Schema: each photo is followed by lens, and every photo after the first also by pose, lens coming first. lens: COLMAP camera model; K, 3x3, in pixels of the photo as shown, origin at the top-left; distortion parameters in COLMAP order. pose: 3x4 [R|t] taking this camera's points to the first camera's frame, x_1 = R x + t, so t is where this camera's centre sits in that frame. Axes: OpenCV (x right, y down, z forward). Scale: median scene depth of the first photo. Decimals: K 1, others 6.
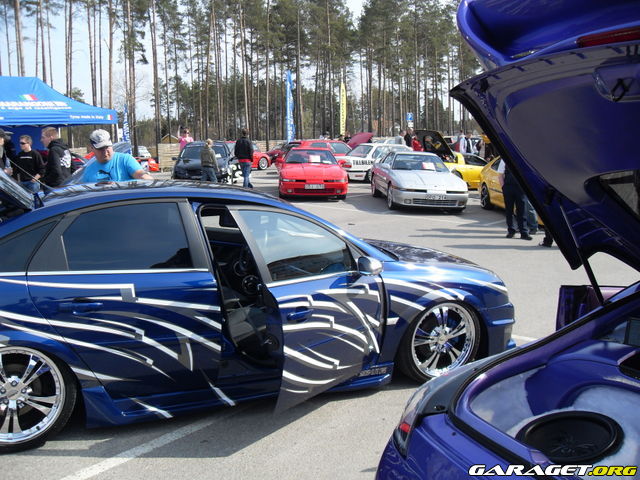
lens RADIAL K [[665.8, 0, 319.3], [0, 665.8, 238.6], [0, 0, 1]] dist [-0.109951, 0.000000]
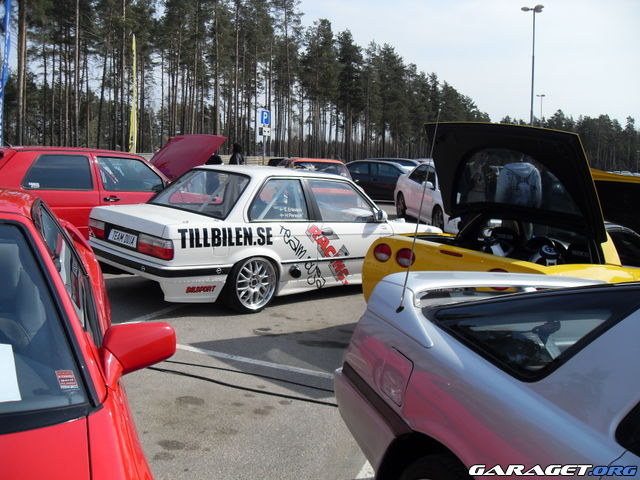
lens RADIAL K [[665.8, 0, 319.4], [0, 665.8, 240.3], [0, 0, 1]] dist [-0.109951, 0.000000]
pose [[0.952600, 0.024484, 0.303240, 0.005890], [-0.015676, 0.999383, -0.031446, -0.025014], [-0.303823, 0.025202, 0.952395, 0.174777]]
